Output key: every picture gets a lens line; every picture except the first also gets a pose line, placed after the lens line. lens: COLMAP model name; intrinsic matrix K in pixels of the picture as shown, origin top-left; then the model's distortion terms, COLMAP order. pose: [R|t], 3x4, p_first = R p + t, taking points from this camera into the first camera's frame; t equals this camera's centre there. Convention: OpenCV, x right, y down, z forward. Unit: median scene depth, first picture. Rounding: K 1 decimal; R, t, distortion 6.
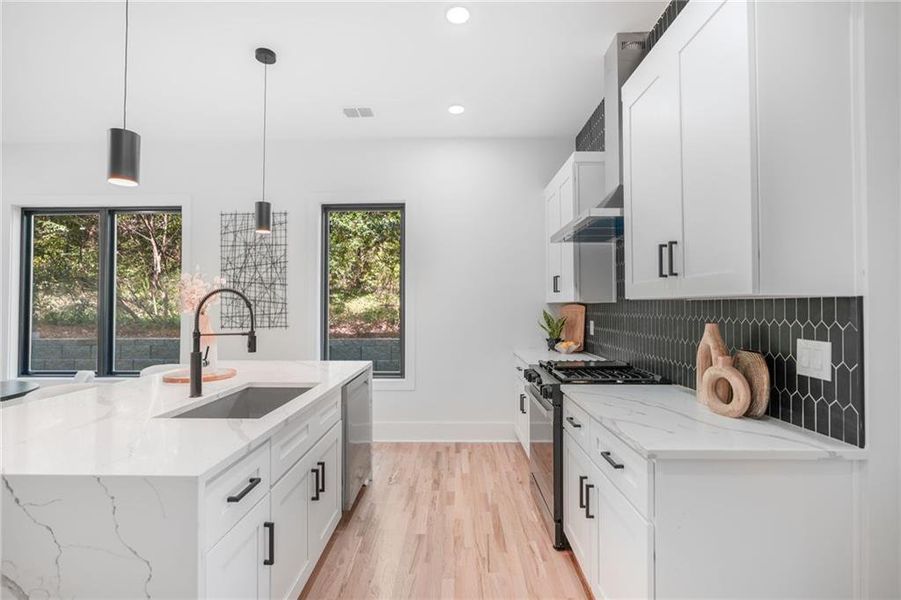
lens RADIAL K [[407.9, 0, 447.1], [0, 407.9, 295.4], [0, 0, 1]] dist [-0.020976, 0.007264]
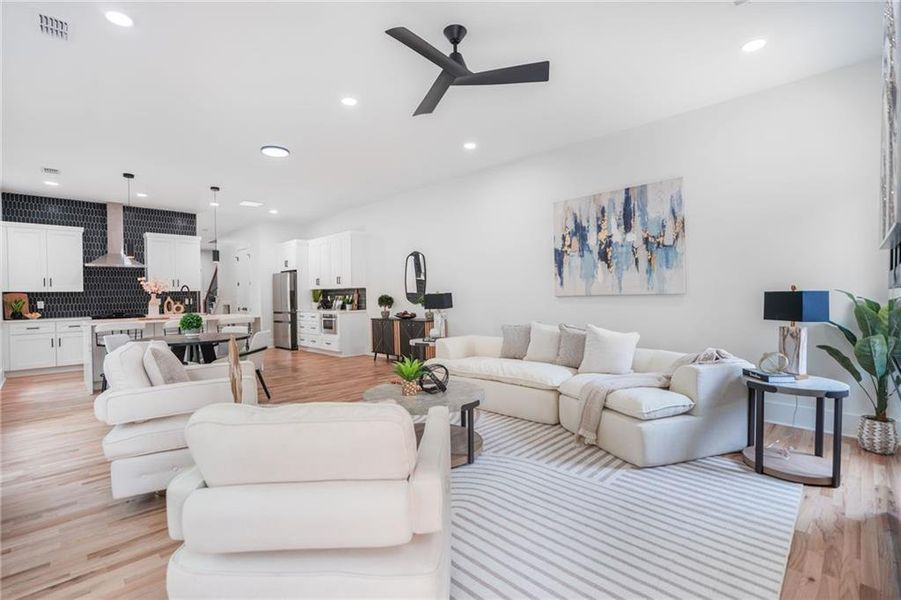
lens RADIAL K [[407.9, 0, 445.0], [0, 407.9, 296.5], [0, 0, 1]] dist [-0.020976, 0.007264]
pose [[-0.712210, 0.012773, 0.701850, -2.127122], [0.000018, 0.999835, -0.018179, 0.065999], [-0.701966, -0.012935, -0.712093, 0.898236]]
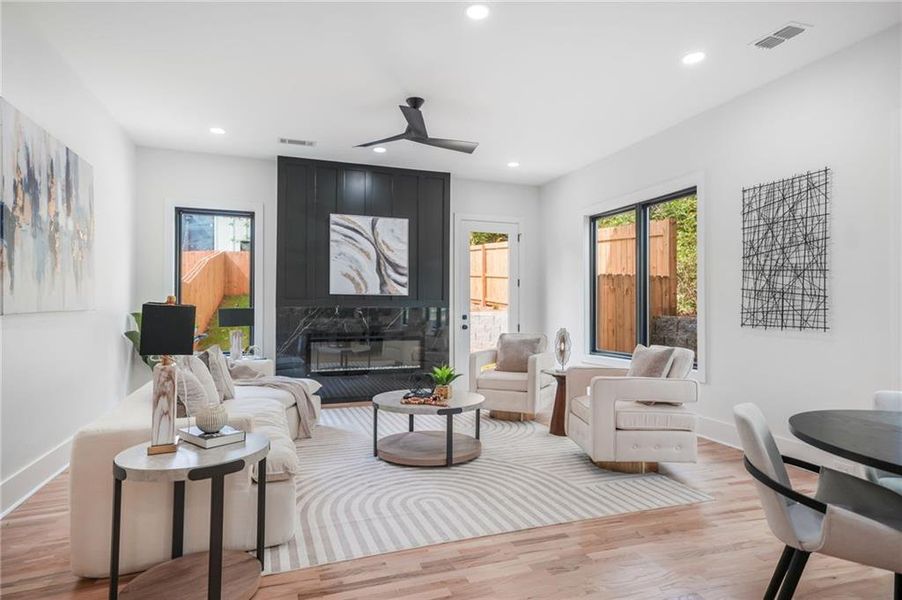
lens RADIAL K [[499.0, 0, 446.3], [0, 499.0, 299.1], [0, 0, 1]] dist [0.025966, 0.006241]
pose [[0.355663, -0.007133, -0.934587, -0.616031], [0.018339, 0.999832, -0.000652, 0.032501], [0.934434, -0.016907, 0.355734, 0.065319]]
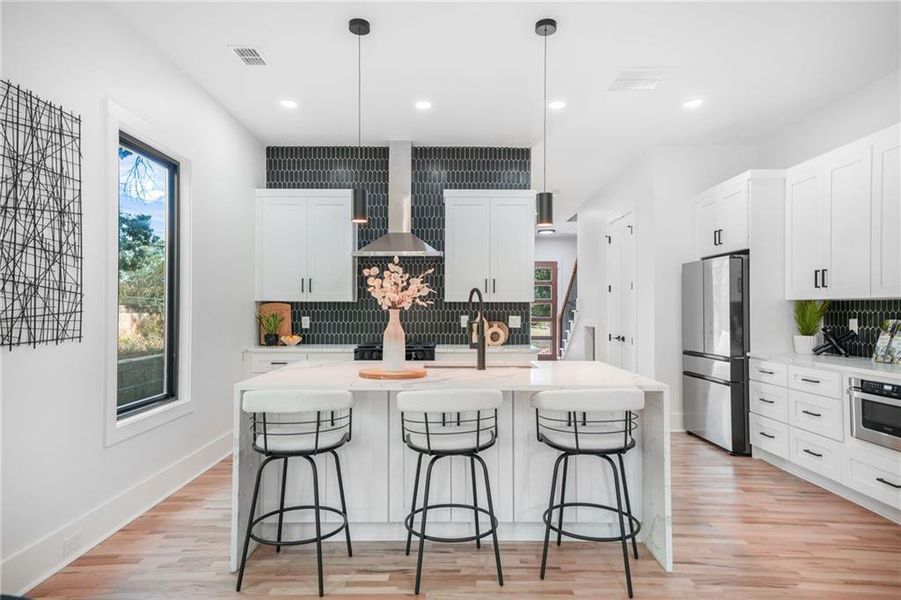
lens RADIAL K [[542.1, 0, 452.2], [0, 542.1, 306.6], [0, 0, 1]] dist [0.045494, 0.019272]
pose [[-0.025635, 0.005978, 0.999653, -1.123691], [-0.029549, 0.999541, -0.006735, 0.027254], [-0.999235, -0.029712, -0.025447, 0.536572]]
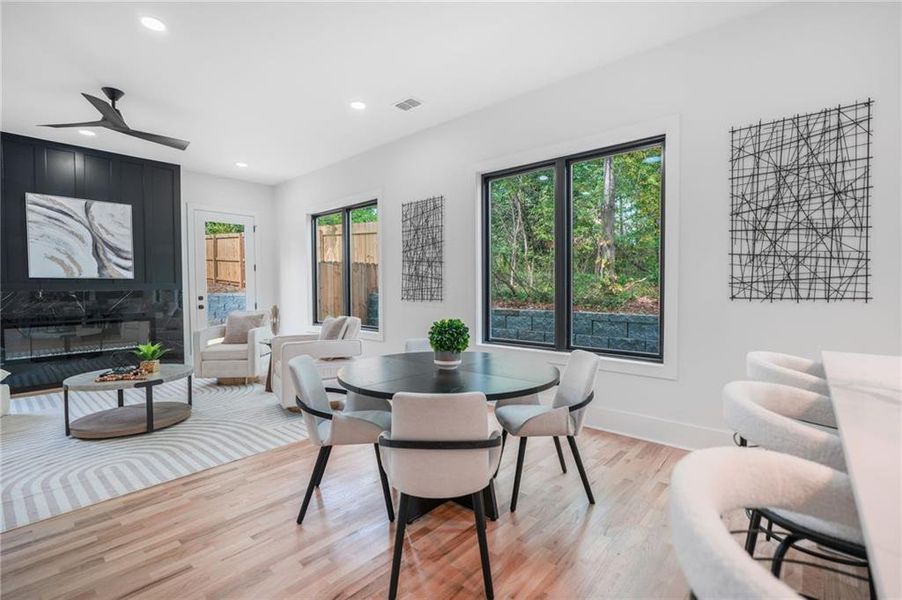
lens RADIAL K [[408.3, 0, 448.0], [0, 408.3, 297.4], [0, 0, 1]] dist [-0.020976, 0.007264]
pose [[0.763222, 0.017044, -0.645912, -0.480397], [0.020342, 0.998523, 0.050384, 0.033066], [0.645816, -0.051593, 0.761748, 0.167384]]
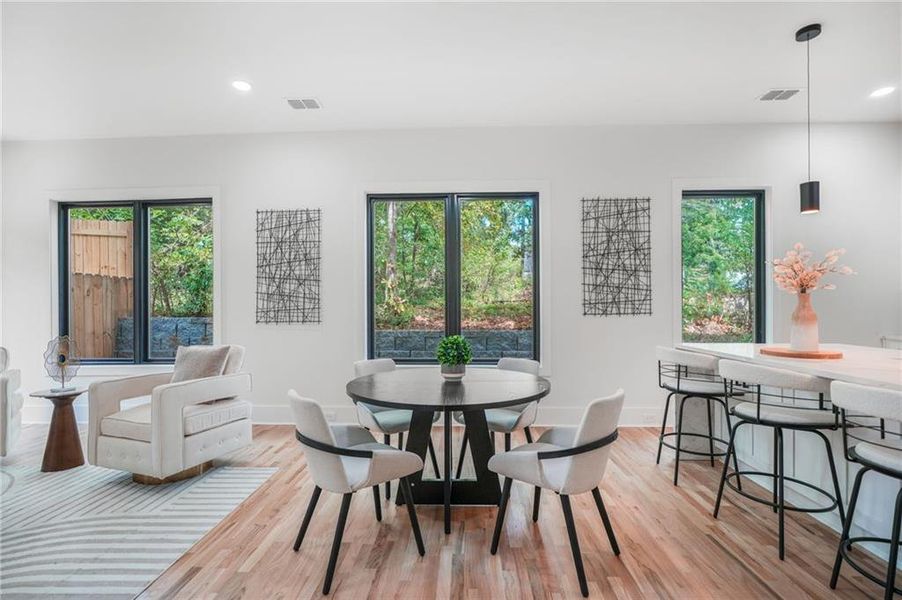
lens RADIAL K [[408.3, 0, 448.8], [0, 408.3, 306.0], [0, 0, 1]] dist [-0.020976, 0.007264]
pose [[0.999830, -0.003088, -0.018159, -0.871543], [0.003582, 0.999622, 0.027269, 0.029924], [0.018068, -0.027330, 0.999463, -0.009220]]
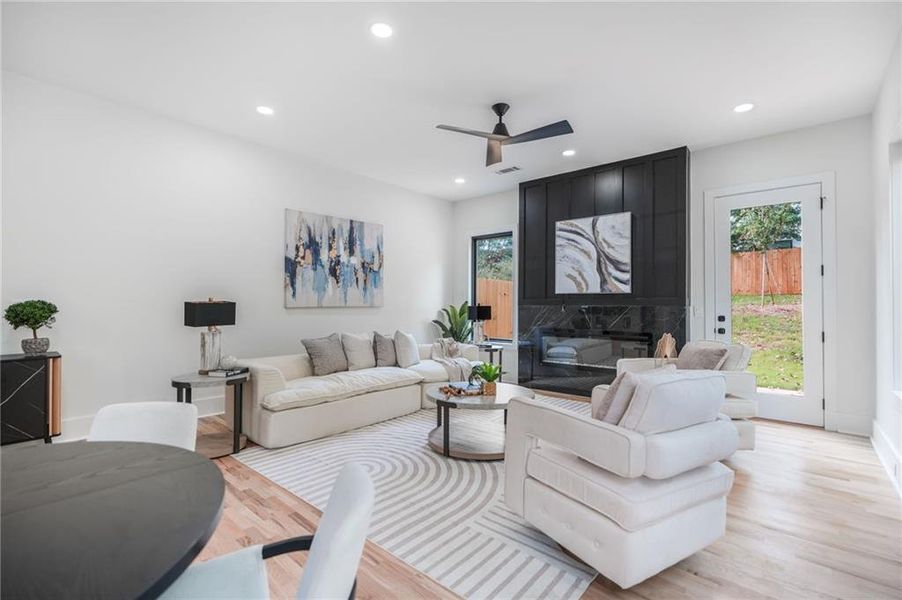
lens RADIAL K [[408.3, 0, 451.4], [0, 408.3, 298.6], [0, 0, 1]] dist [-0.020976, 0.007264]
pose [[-0.644179, -0.009350, -0.764817, -0.878002], [0.018214, 0.999454, -0.027560, 0.057708], [0.764657, -0.031684, -0.643658, 0.894017]]
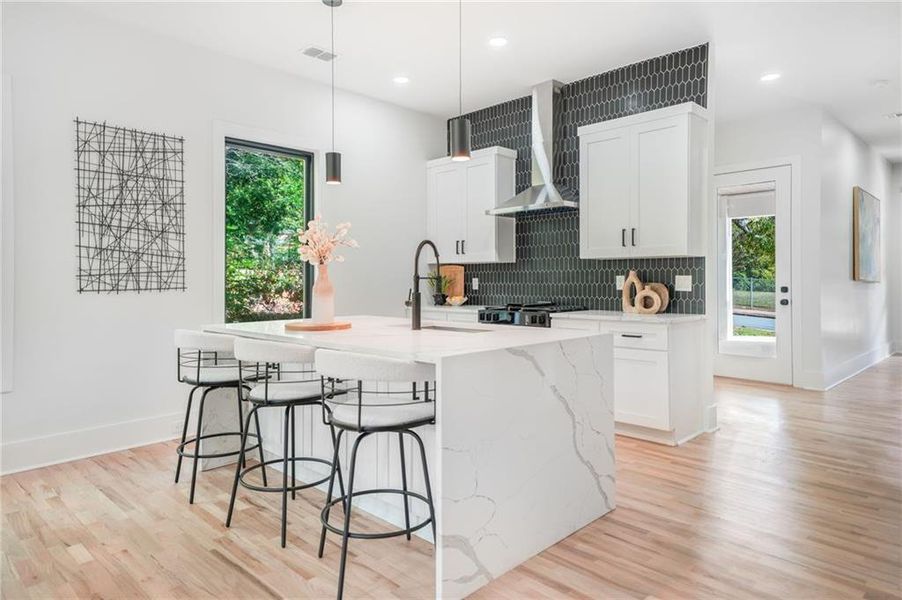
lens RADIAL K [[554.5, 0, 447.1], [0, 554.5, 275.2], [0, 0, 1]] dist [0.049630, 0.011362]
pose [[0.691252, 0.003943, 0.722603, -0.815749], [-0.016224, 0.999818, 0.010065, 0.033139], [-0.722432, -0.018681, 0.691190, -0.091660]]
